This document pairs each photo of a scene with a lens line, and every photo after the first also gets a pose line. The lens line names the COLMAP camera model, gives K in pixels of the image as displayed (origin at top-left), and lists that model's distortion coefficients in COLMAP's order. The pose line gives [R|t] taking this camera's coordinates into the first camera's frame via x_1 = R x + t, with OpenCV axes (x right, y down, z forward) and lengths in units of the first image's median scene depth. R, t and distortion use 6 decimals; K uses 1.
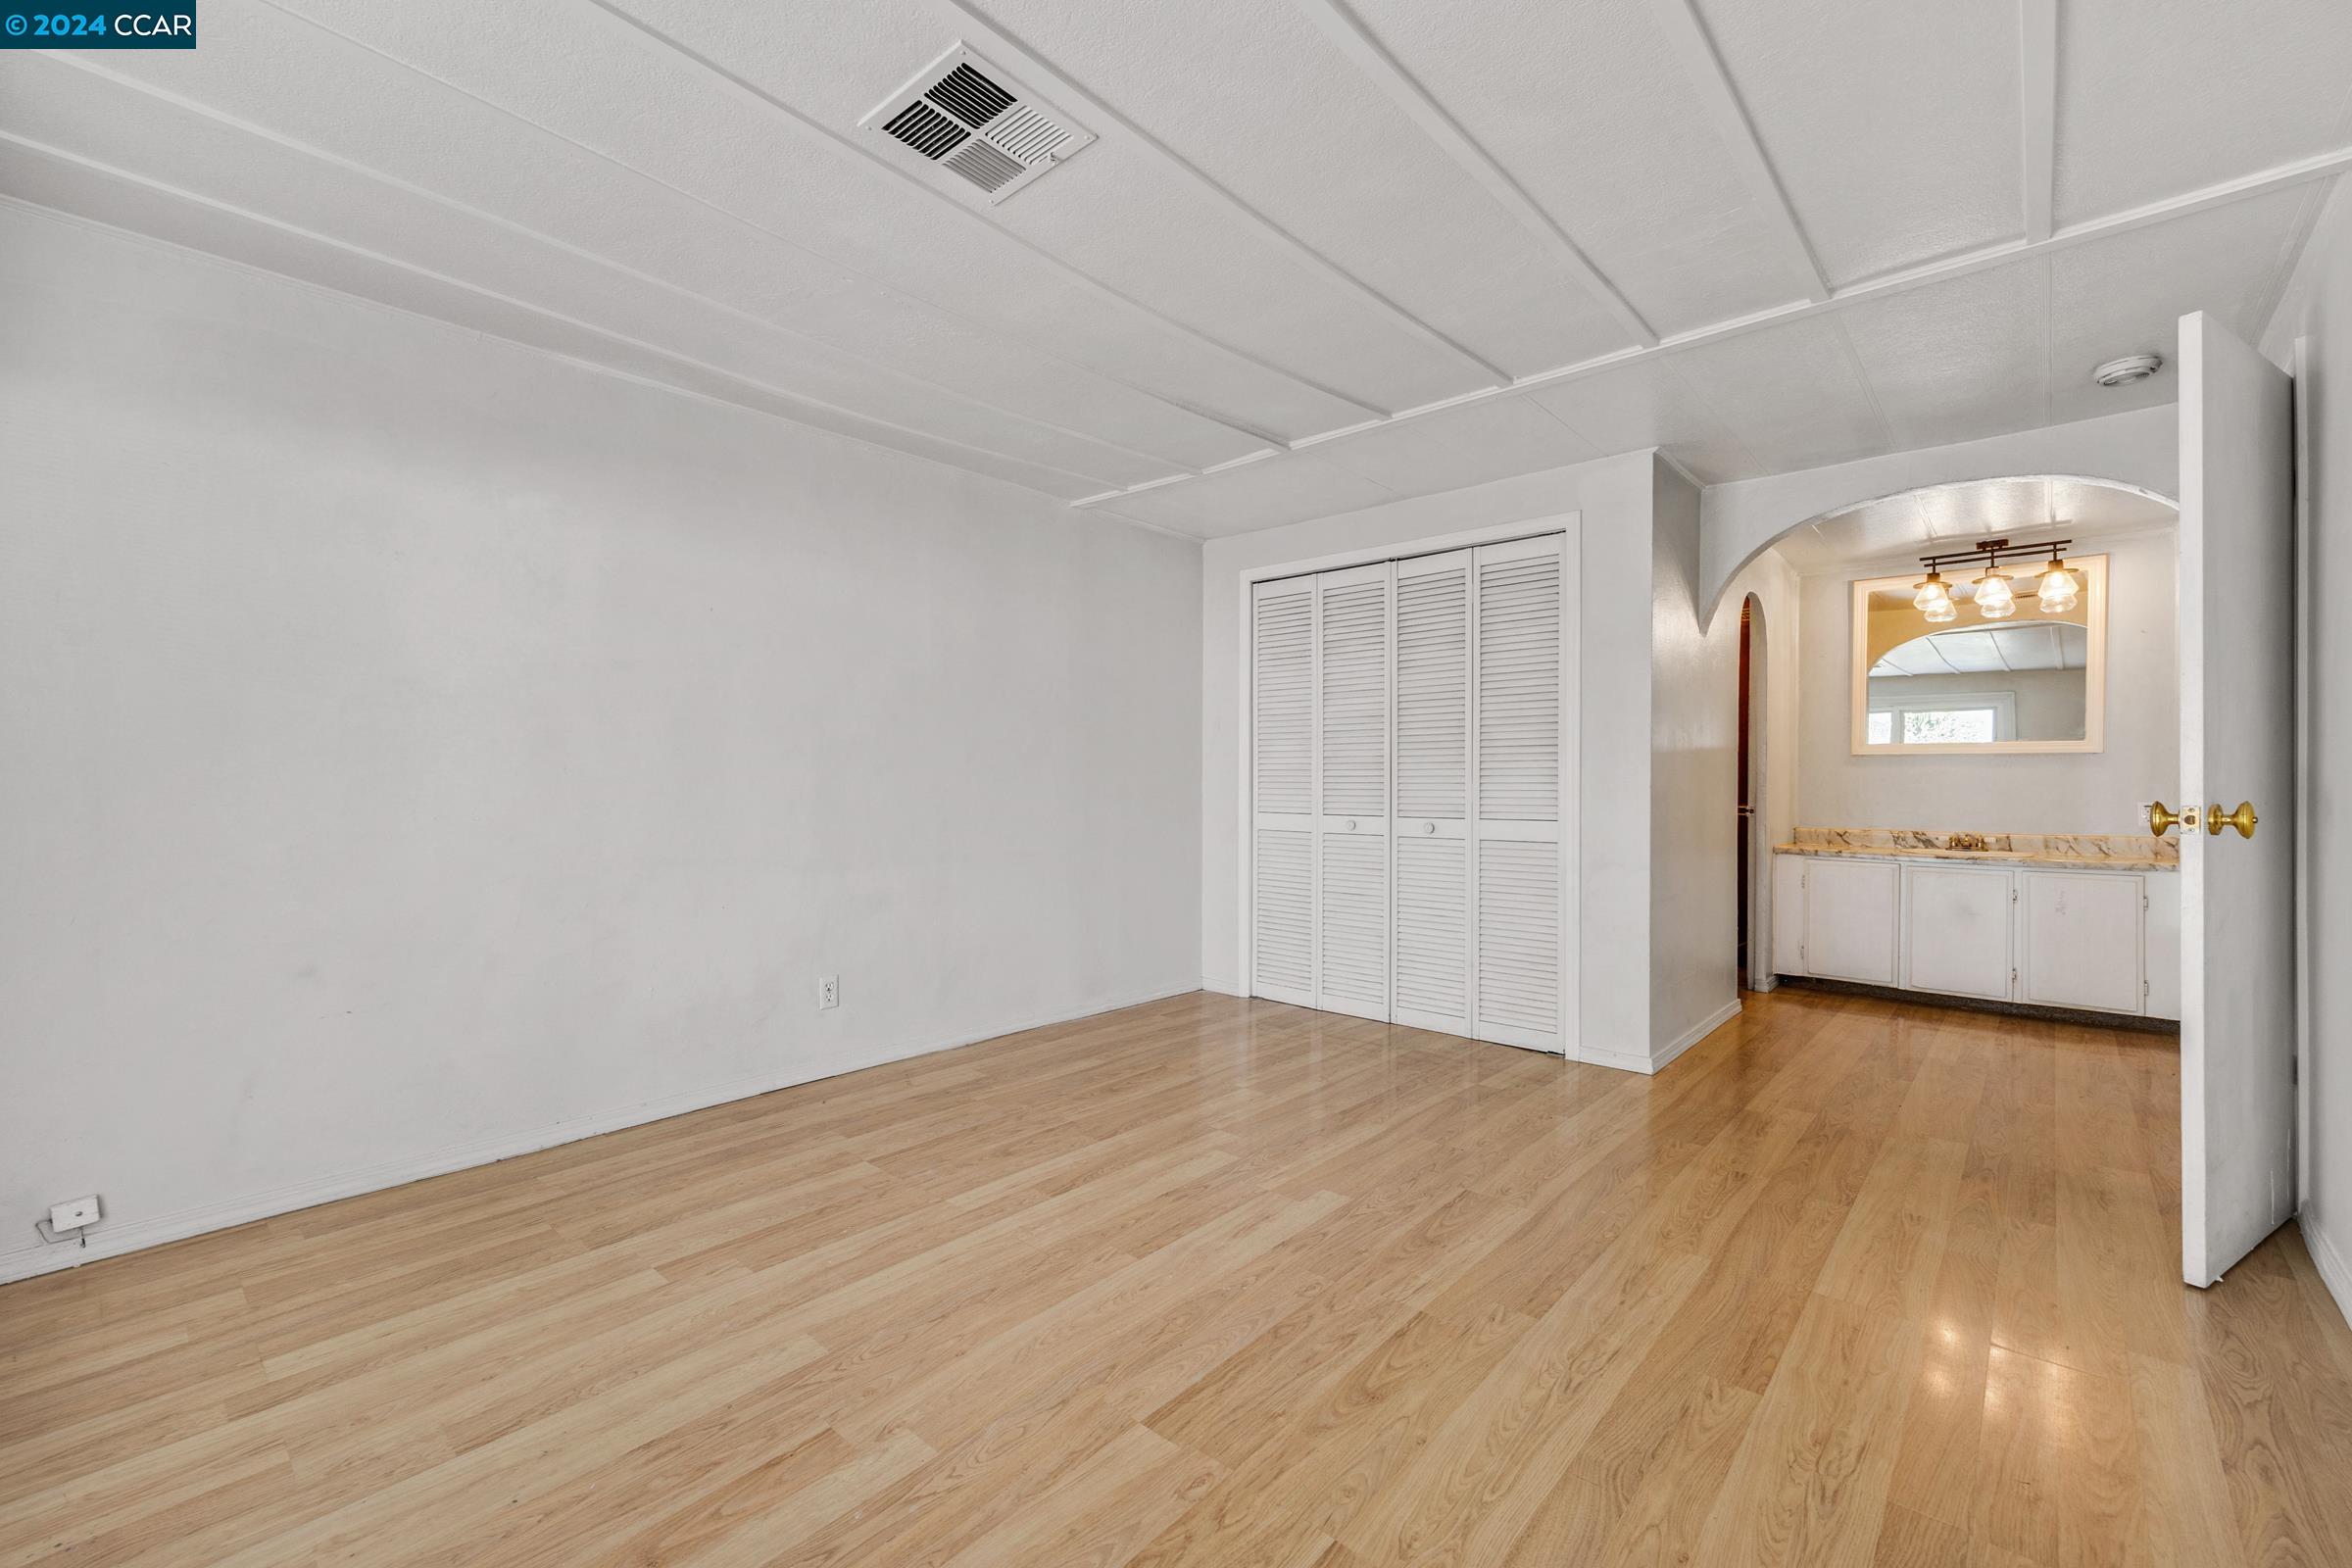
lens RADIAL K [[955.0, 0, 1189.7], [0, 955.0, 782.6], [0, 0, 1]] dist [-0.000515, 0.000135]
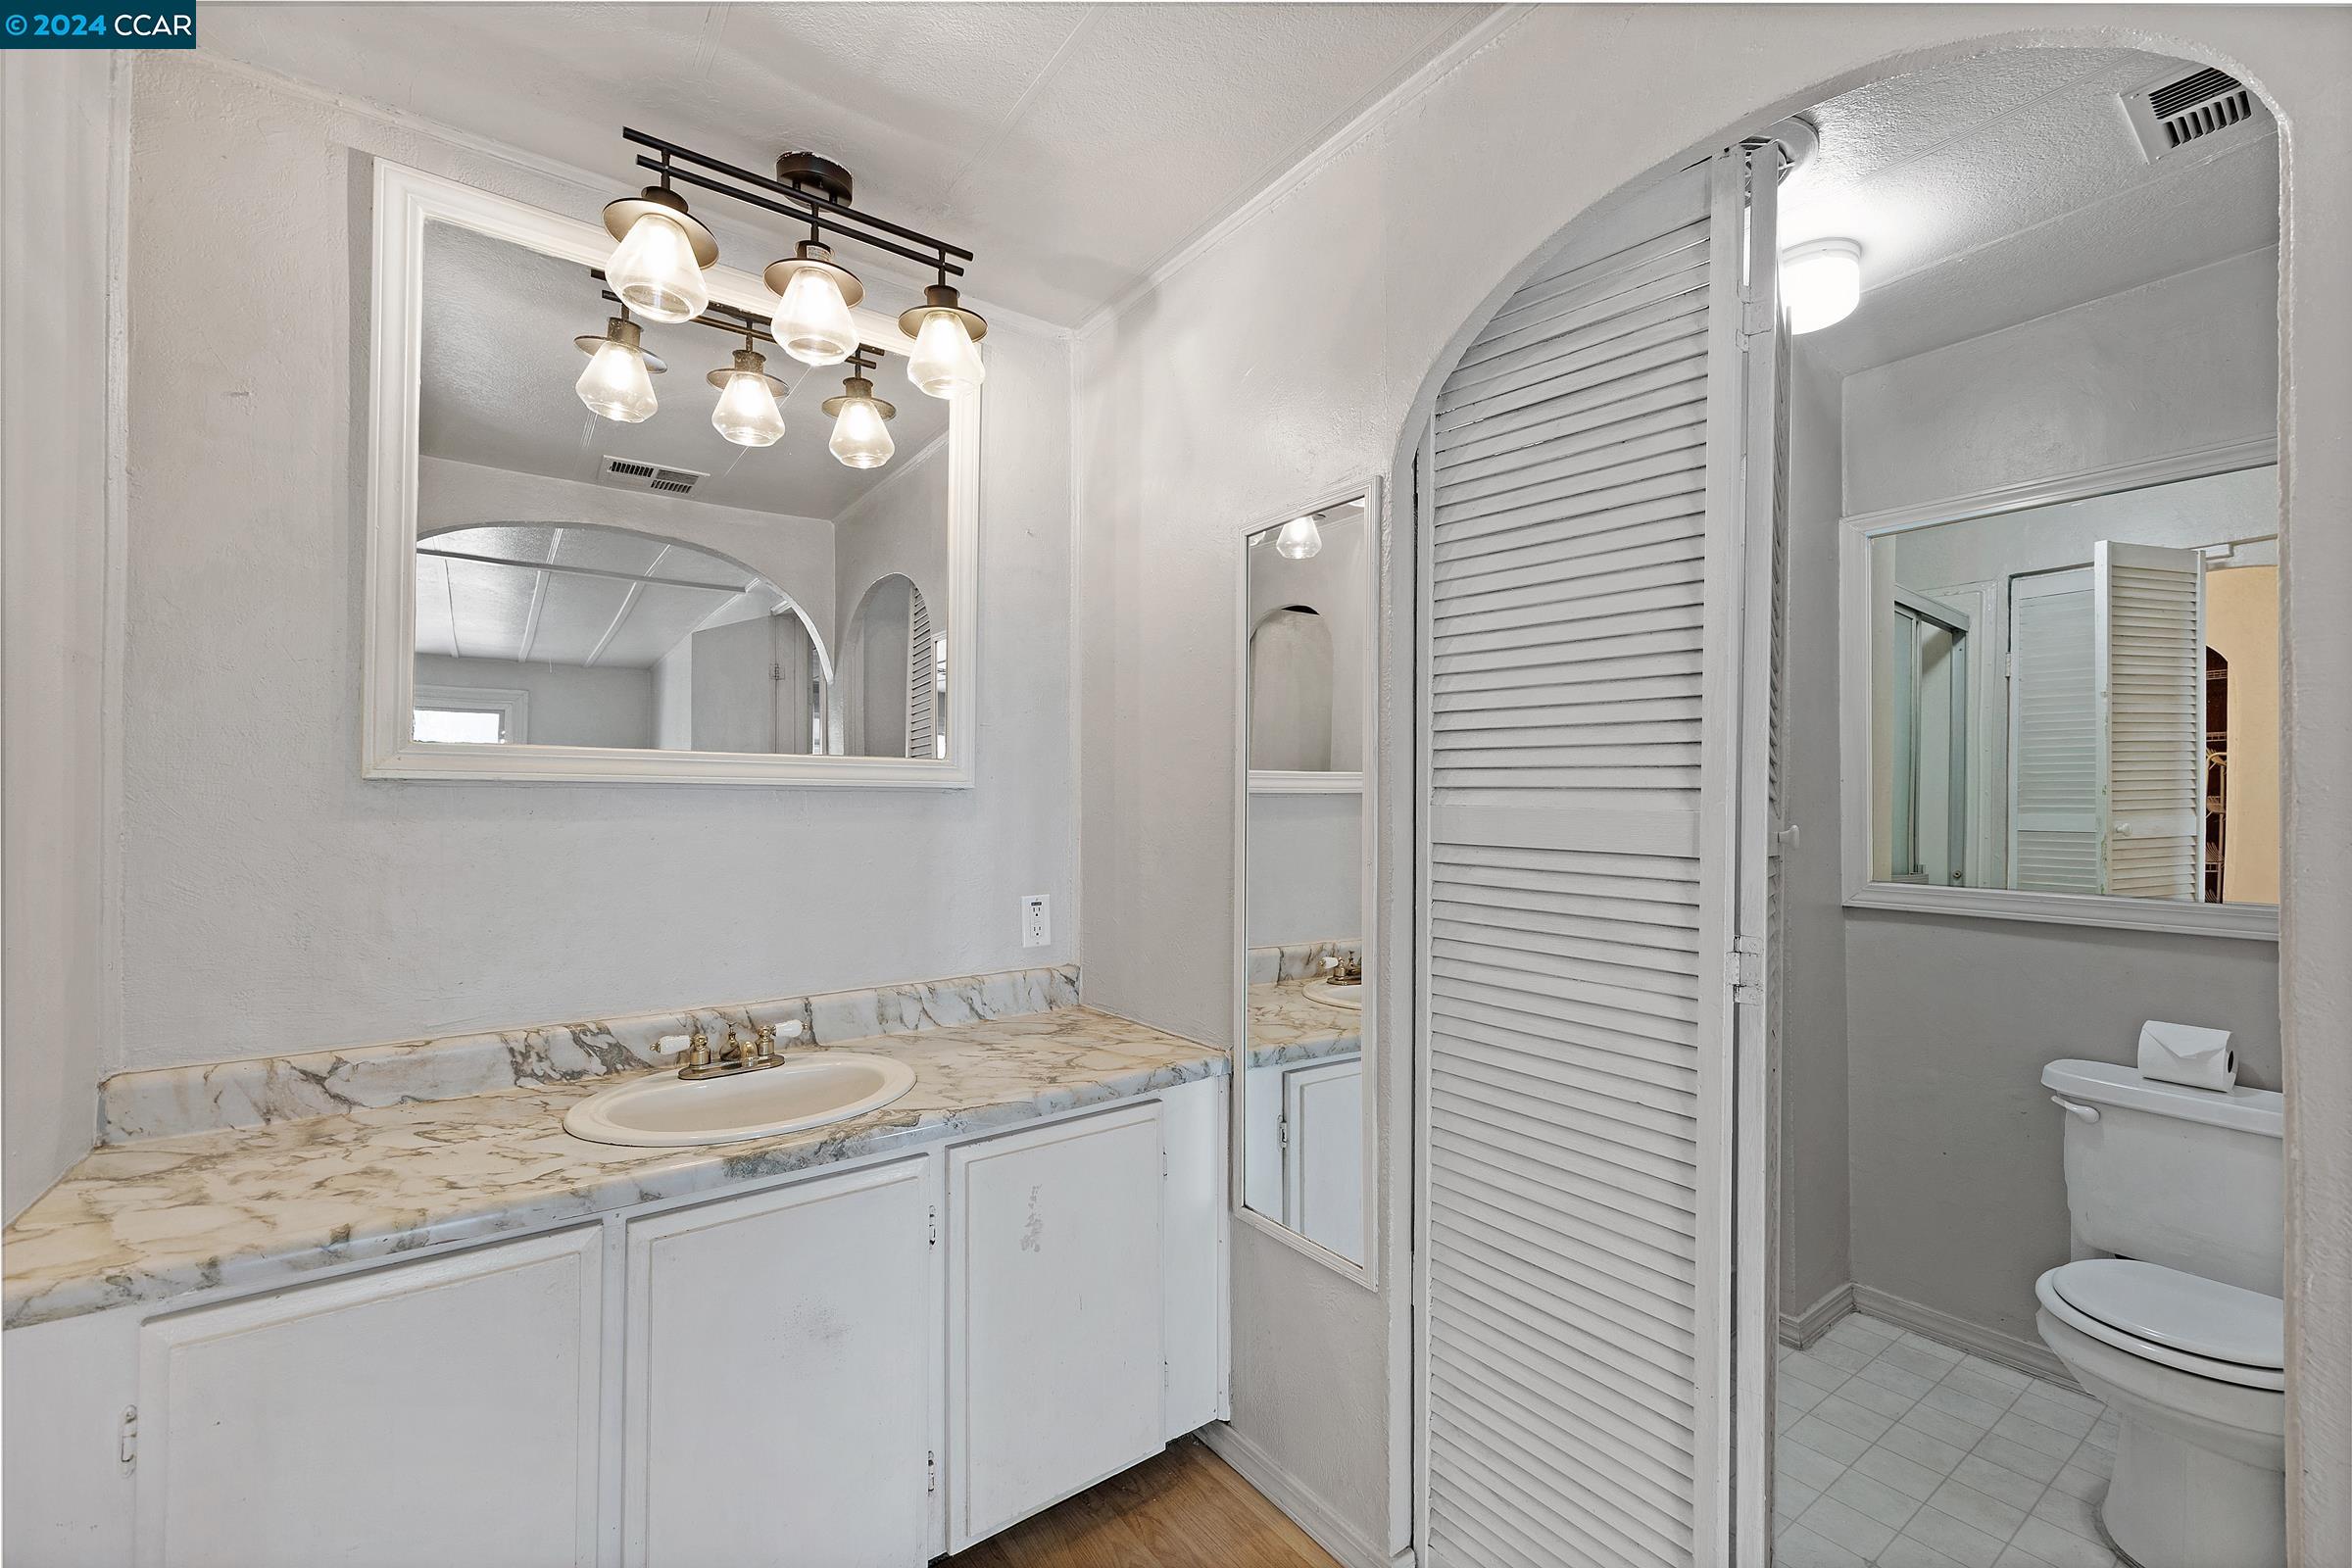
lens RADIAL K [[955.0, 0, 1169.0], [0, 955.0, 790.9], [0, 0, 1]] dist [-0.000515, 0.000135]
pose [[0.206342, 0.003995, 0.978472, 0.521063], [0.003142, 0.999984, -0.004746, -0.026522], [-0.978475, 0.004053, 0.206326, 0.789814]]
